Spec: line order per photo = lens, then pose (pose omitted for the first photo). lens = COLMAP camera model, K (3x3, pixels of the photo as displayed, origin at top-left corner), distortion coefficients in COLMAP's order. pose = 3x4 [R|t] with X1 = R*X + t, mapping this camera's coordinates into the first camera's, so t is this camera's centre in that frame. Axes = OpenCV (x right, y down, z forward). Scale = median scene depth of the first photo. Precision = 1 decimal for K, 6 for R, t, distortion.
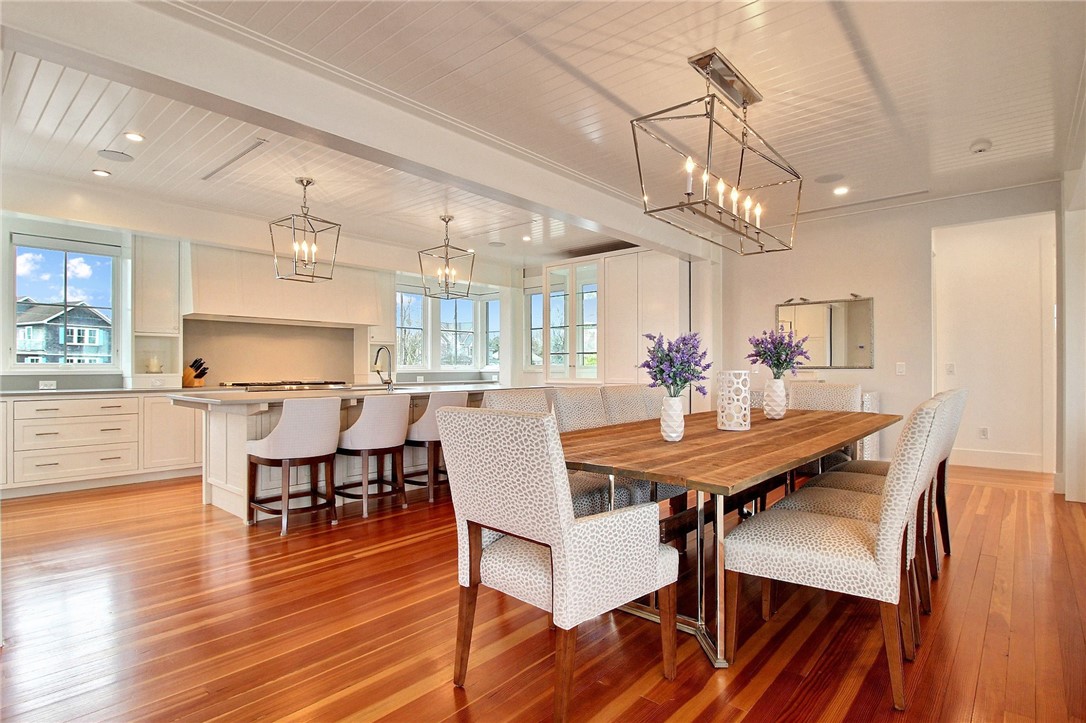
lens RADIAL K [[549.7, 0, 541.8], [0, 549.7, 369.9], [0, 0, 1]] dist [-0.002967, -0.000662]
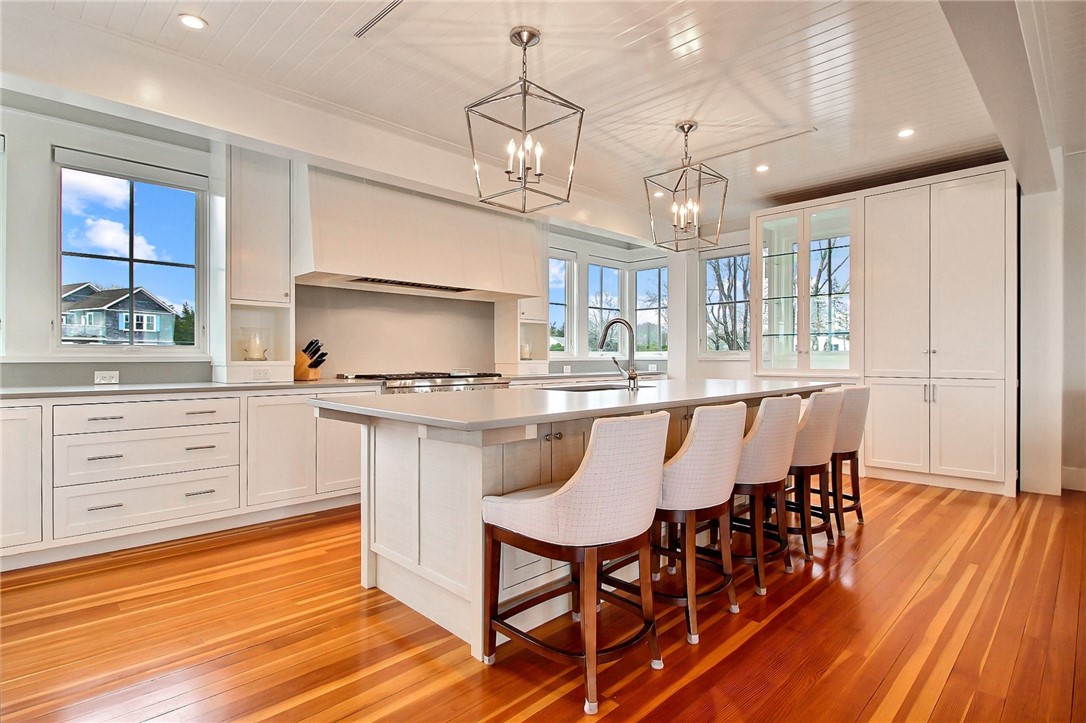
lens RADIAL K [[547.7, 0, 543.0], [0, 547.7, 361.5], [0, 0, 1]] dist [0.001983, 0.000288]
pose [[0.998008, 0.005000, -0.062889, -0.294444], [-0.004610, 0.999969, 0.006344, 0.001391], [0.062919, -0.006041, 0.998000, 0.328129]]
